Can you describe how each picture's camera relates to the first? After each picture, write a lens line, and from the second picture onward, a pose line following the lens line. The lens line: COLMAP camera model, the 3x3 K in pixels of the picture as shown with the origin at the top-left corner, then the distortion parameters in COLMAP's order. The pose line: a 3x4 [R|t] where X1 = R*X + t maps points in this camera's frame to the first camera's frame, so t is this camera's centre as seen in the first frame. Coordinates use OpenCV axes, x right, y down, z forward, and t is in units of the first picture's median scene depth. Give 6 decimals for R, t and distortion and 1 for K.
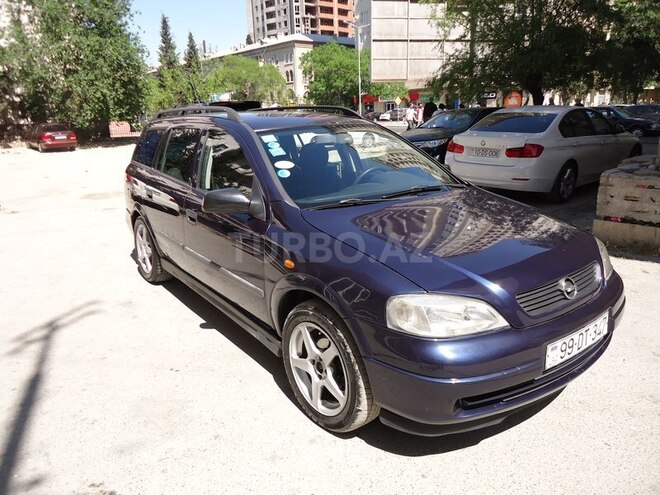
lens RADIAL K [[487.7, 0, 330.0], [0, 487.7, 247.5], [0, 0, 1]] dist [0.000862, 0.003359]
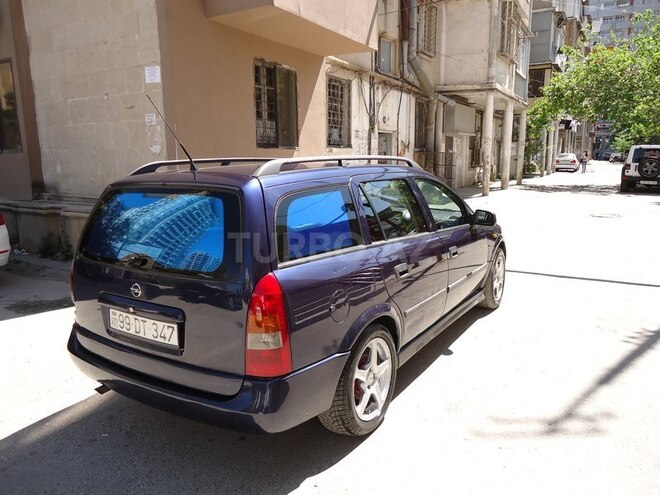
lens RADIAL K [[487.7, 0, 330.0], [0, 487.7, 247.5], [0, 0, 1]] dist [0.000862, 0.003359]
pose [[-0.351360, -0.136106, 0.926294, -0.054694], [0.277116, 0.929926, 0.241755, -0.019045], [-0.894289, 0.341634, -0.289021, 0.070176]]
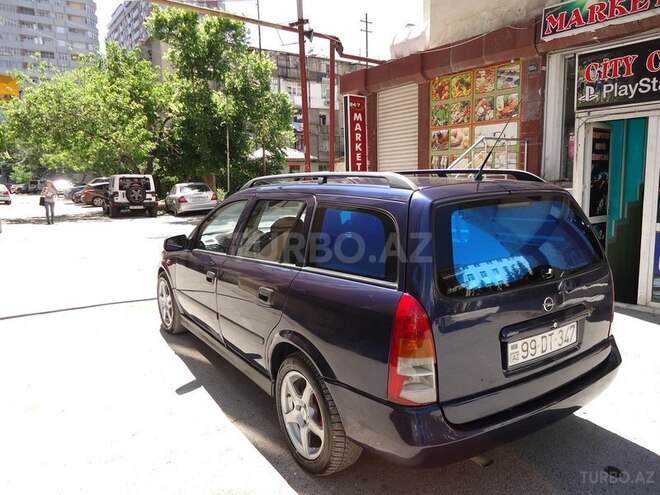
lens RADIAL K [[487.7, 0, 330.0], [0, 487.7, 247.5], [0, 0, 1]] dist [0.000862, 0.003359]
pose [[-0.996521, 0.047995, 0.068136, -0.009586], [0.071597, 0.911469, 0.405091, -0.028526], [-0.042662, 0.408560, -0.911734, 0.099858]]
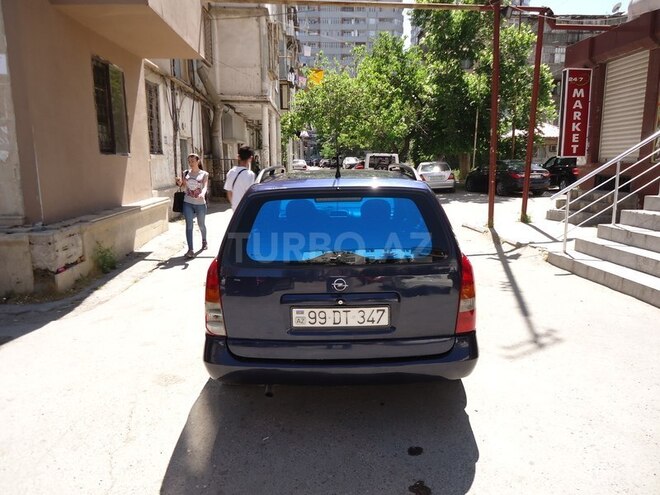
lens RADIAL K [[487.7, 0, 330.0], [0, 487.7, 247.5], [0, 0, 1]] dist [0.000862, 0.003359]
pose [[-0.797970, -0.066500, 0.599018, -0.041578], [0.199866, 0.908455, 0.367100, -0.028040], [-0.568593, 0.412658, -0.711629, 0.098141]]
